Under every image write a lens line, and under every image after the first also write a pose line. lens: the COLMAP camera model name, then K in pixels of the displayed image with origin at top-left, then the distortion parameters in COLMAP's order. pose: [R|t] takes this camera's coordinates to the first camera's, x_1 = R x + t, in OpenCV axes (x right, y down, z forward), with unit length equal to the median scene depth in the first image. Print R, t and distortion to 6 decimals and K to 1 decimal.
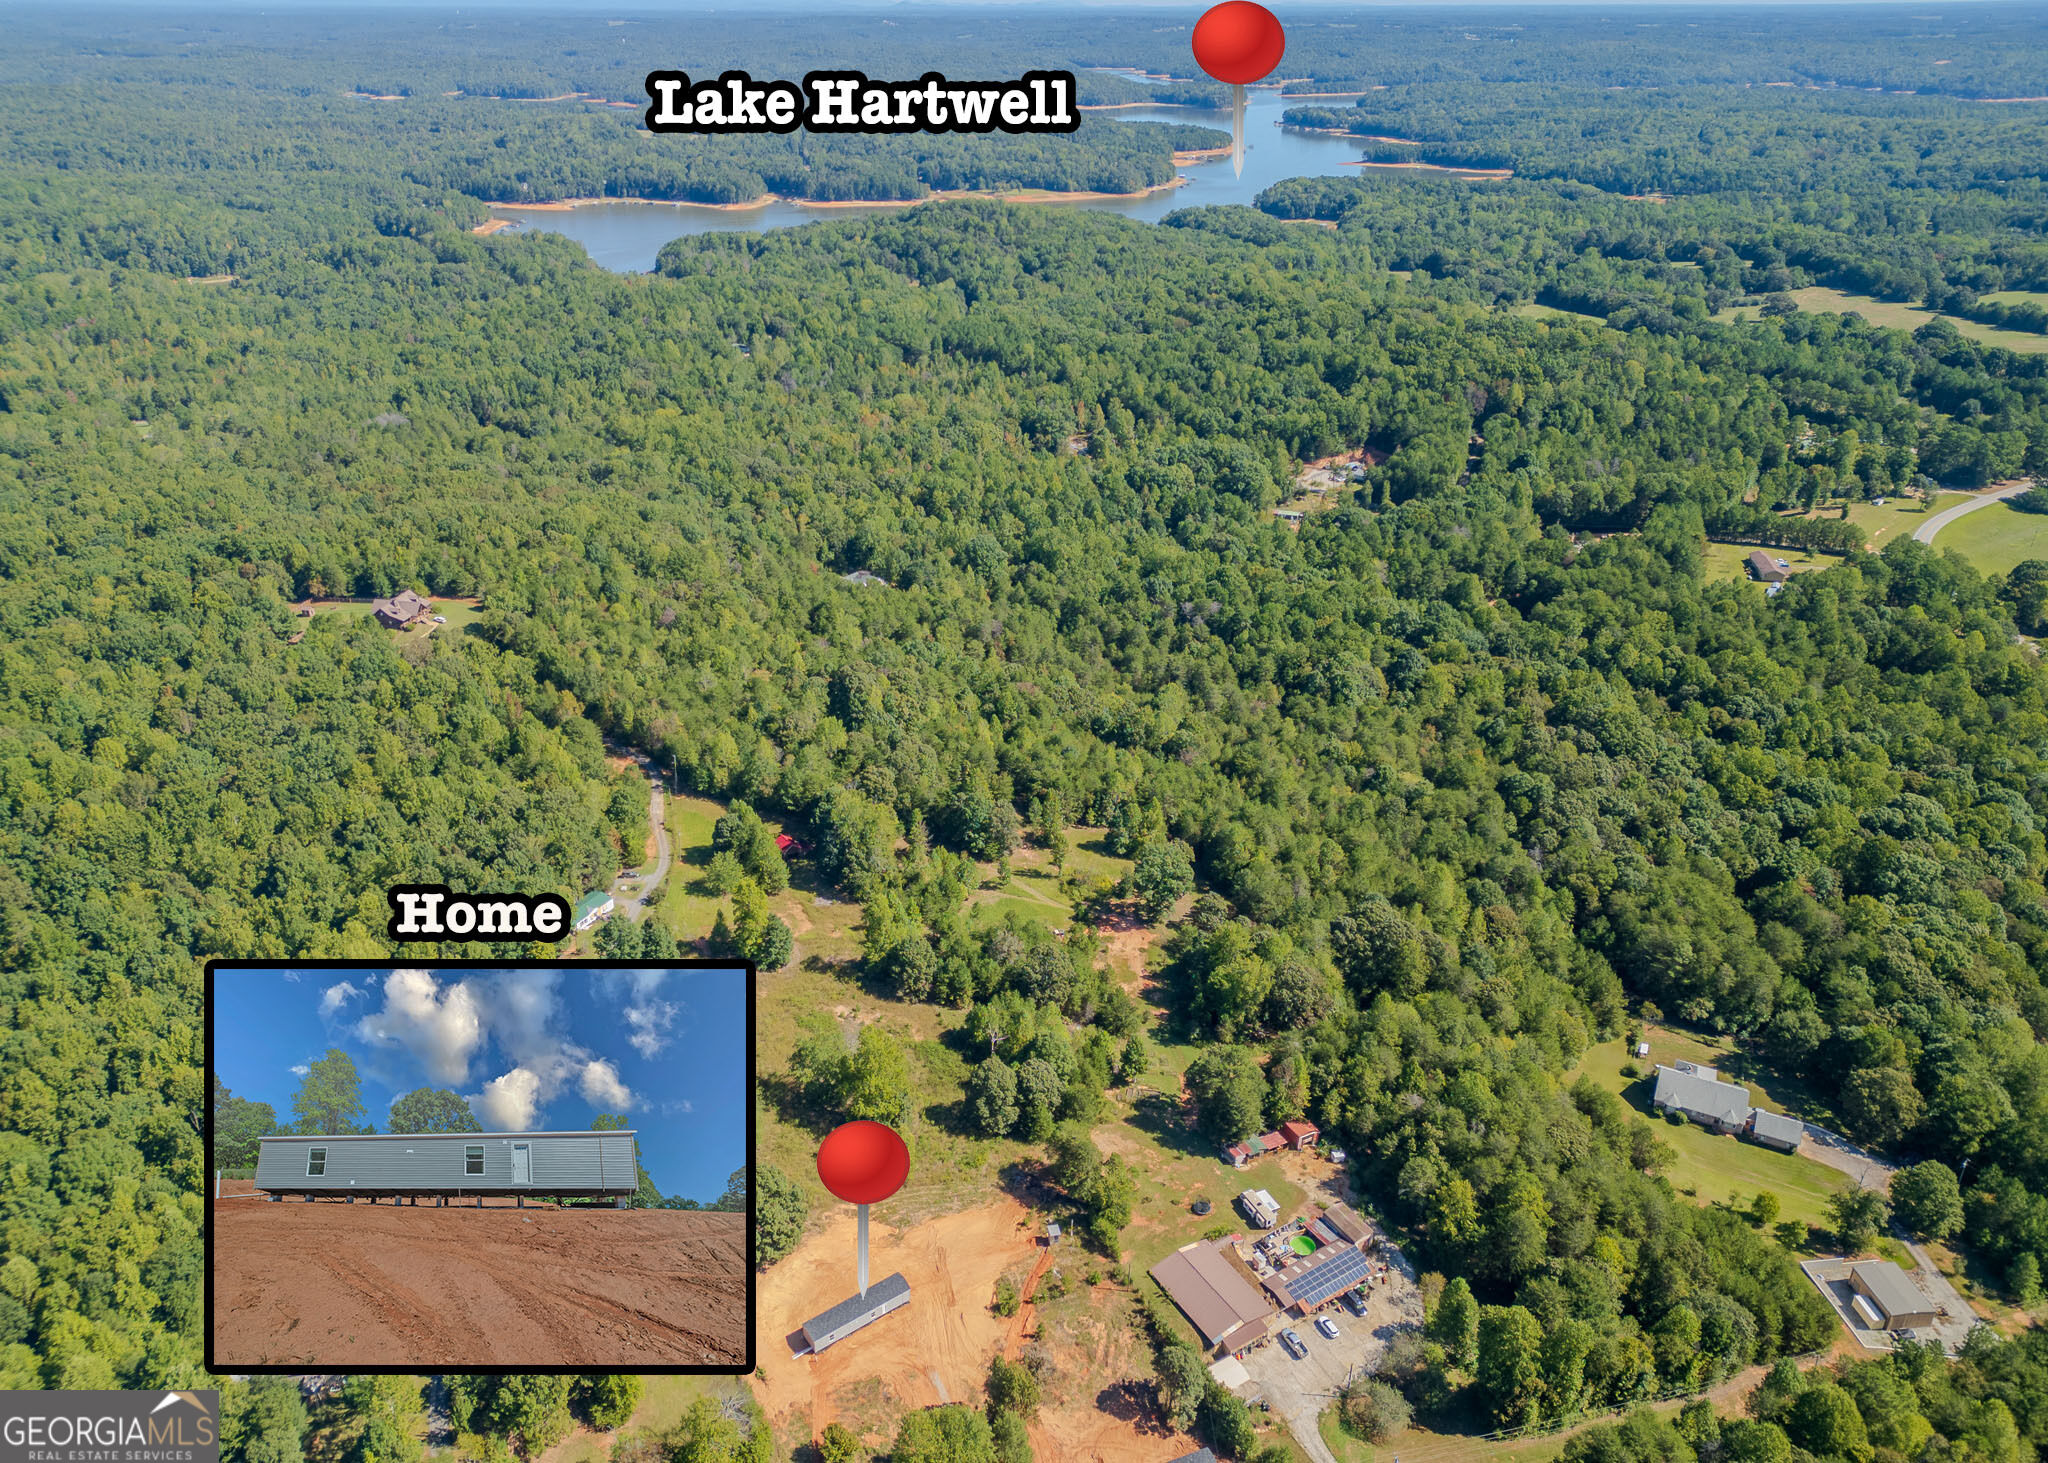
lens RADIAL K [[1418.4, 0, 1024.0], [0, 1418.4, 731.5], [0, 0, 1]] dist [0.002453, 0.000865]
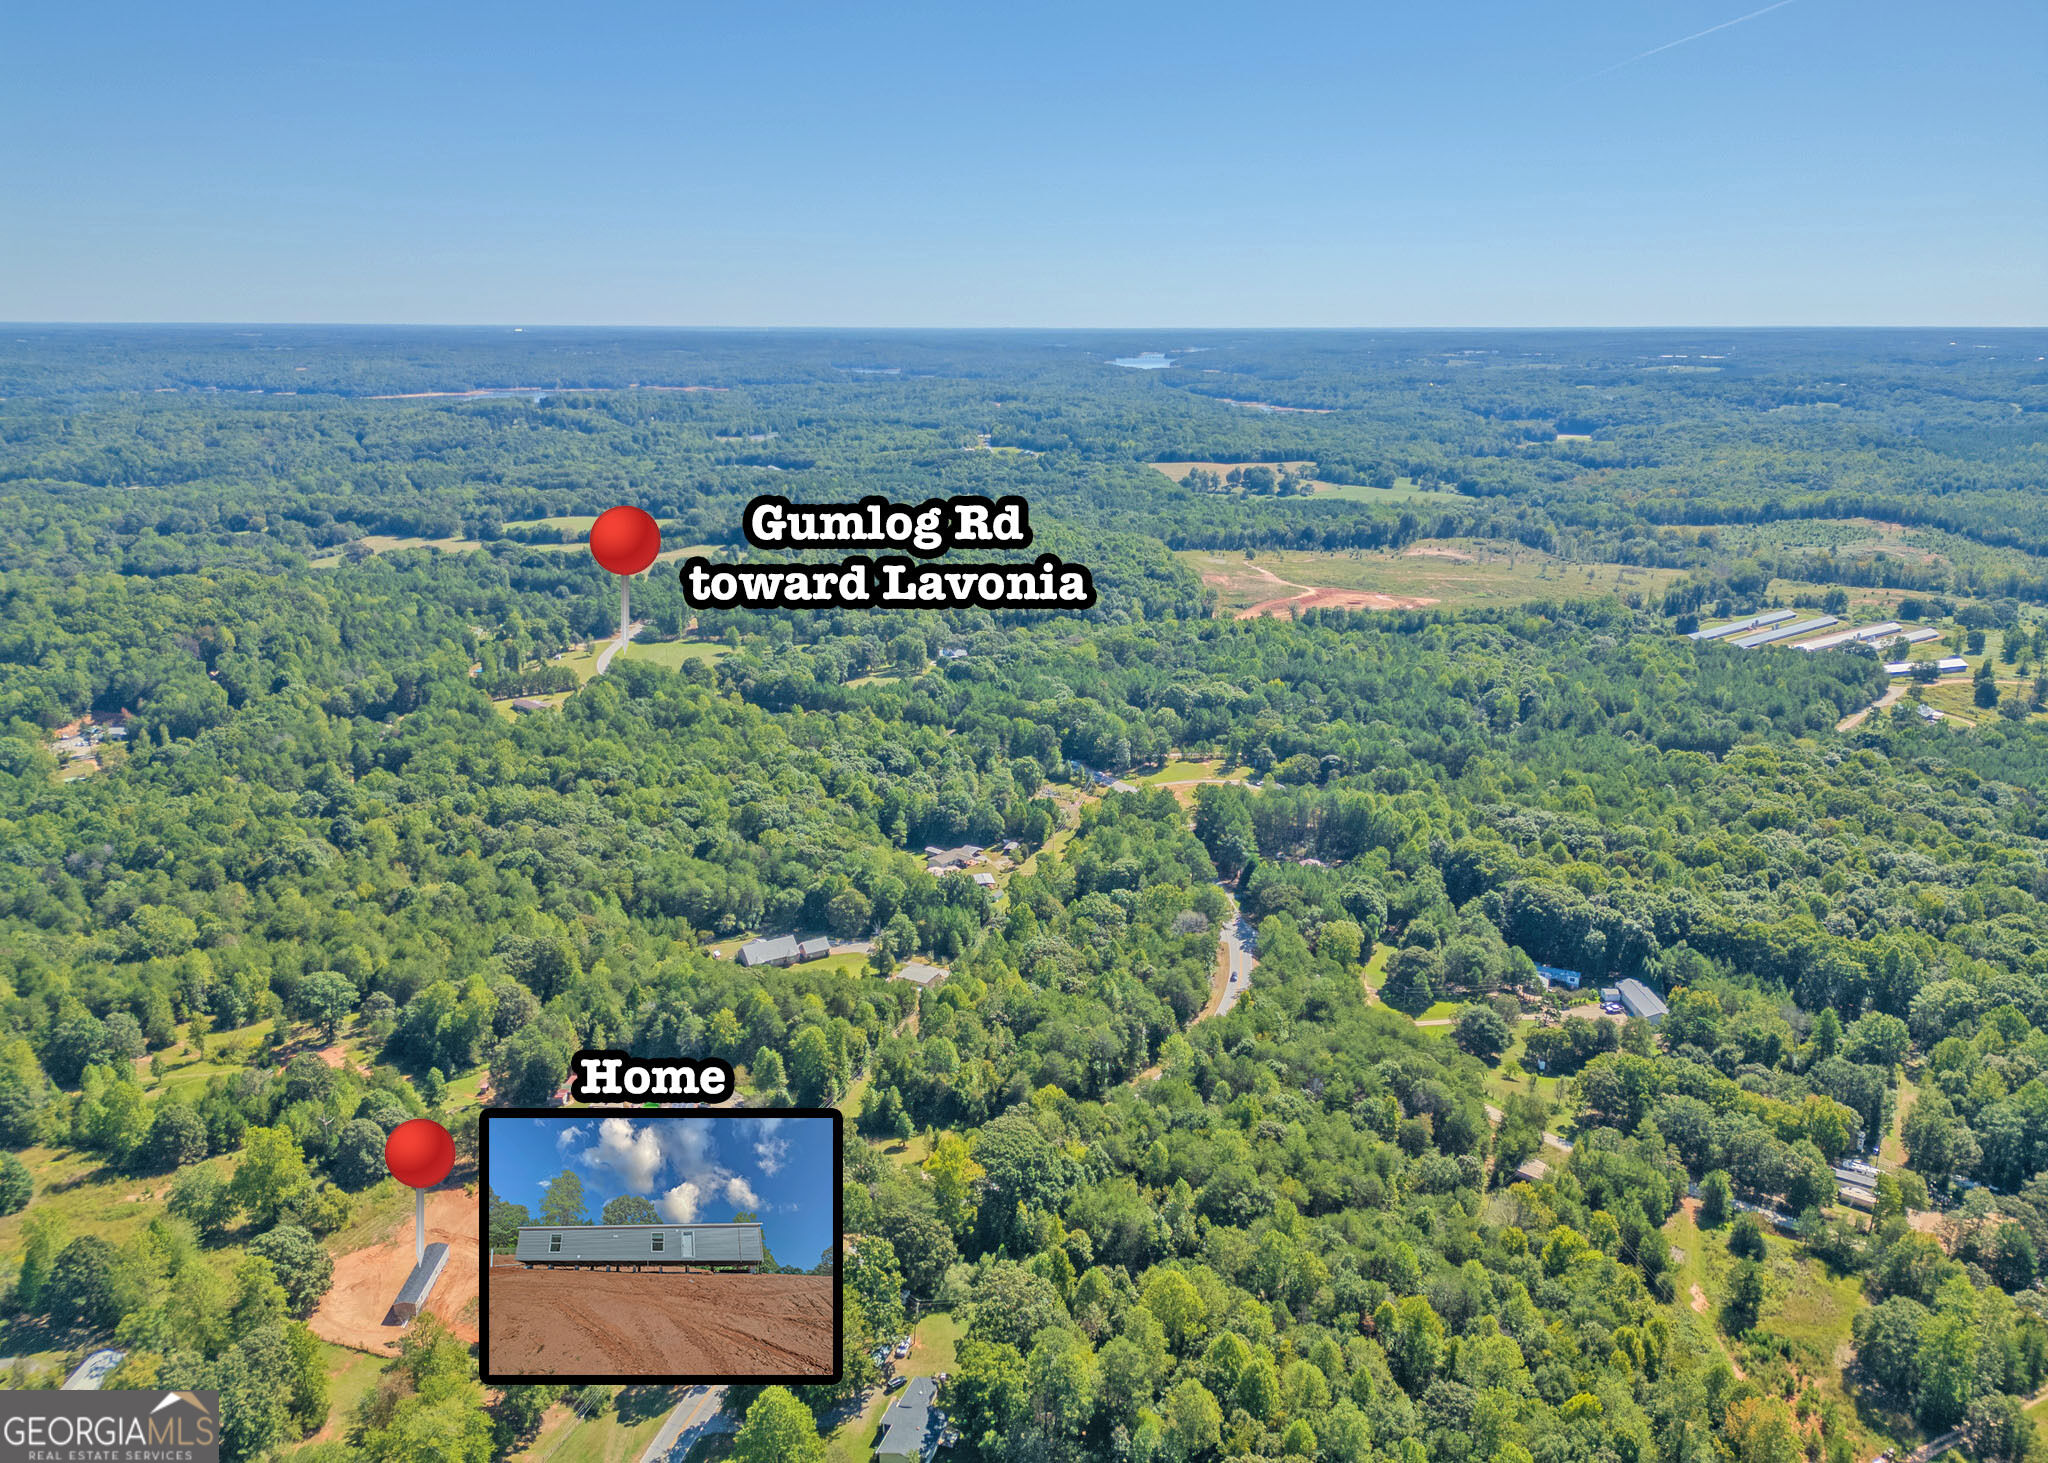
lens RADIAL K [[1418.4, 0, 1024.0], [0, 1418.4, 731.5], [0, 0, 1]] dist [0.002453, 0.000865]
pose [[0.536378, -0.218633, 0.815167, -0.498608], [0.370542, 0.928801, 0.005295, 0.109481], [-0.758286, 0.299213, 0.579201, -0.152604]]
